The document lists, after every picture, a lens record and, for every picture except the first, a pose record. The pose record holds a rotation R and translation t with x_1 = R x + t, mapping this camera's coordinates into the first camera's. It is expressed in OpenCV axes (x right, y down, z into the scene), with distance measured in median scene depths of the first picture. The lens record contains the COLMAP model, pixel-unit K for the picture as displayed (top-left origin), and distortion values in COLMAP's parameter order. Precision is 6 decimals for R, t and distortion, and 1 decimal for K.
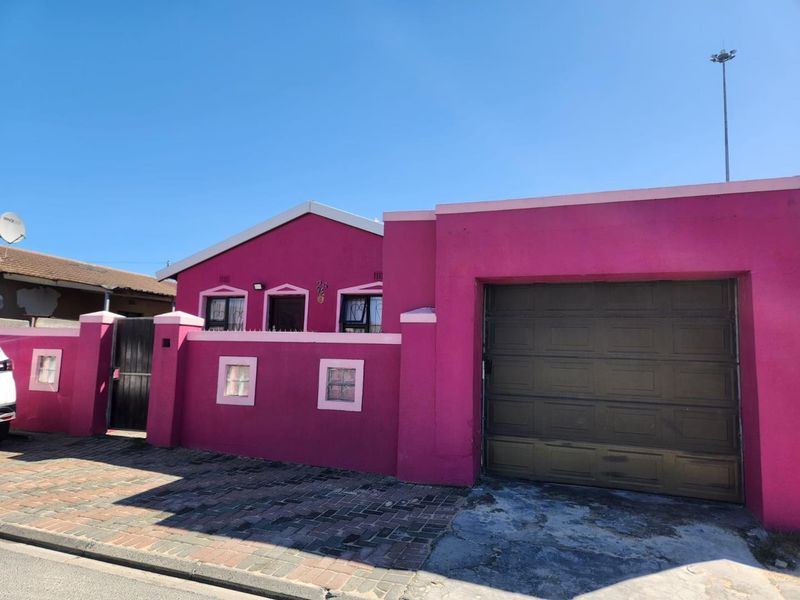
lens RADIAL K [[562.4, 0, 400.8], [0, 562.4, 289.6], [0, 0, 1]] dist [0.064912, -0.053573]
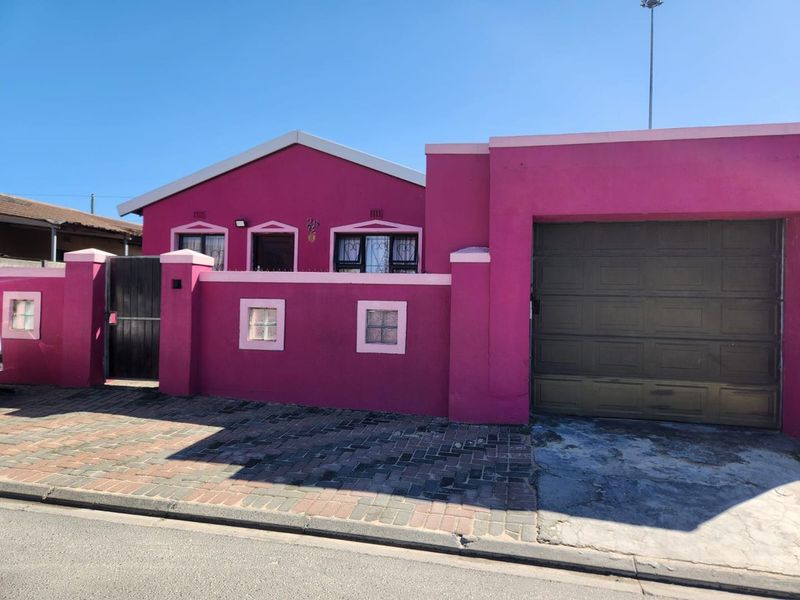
lens RADIAL K [[562.4, 0, 400.8], [0, 562.4, 289.6], [0, 0, 1]] dist [0.064912, -0.053573]
pose [[0.988285, -0.007031, 0.152454, -0.229819], [-0.008977, 0.994530, 0.104061, 0.006011], [-0.152352, -0.104210, 0.982817, 0.065553]]
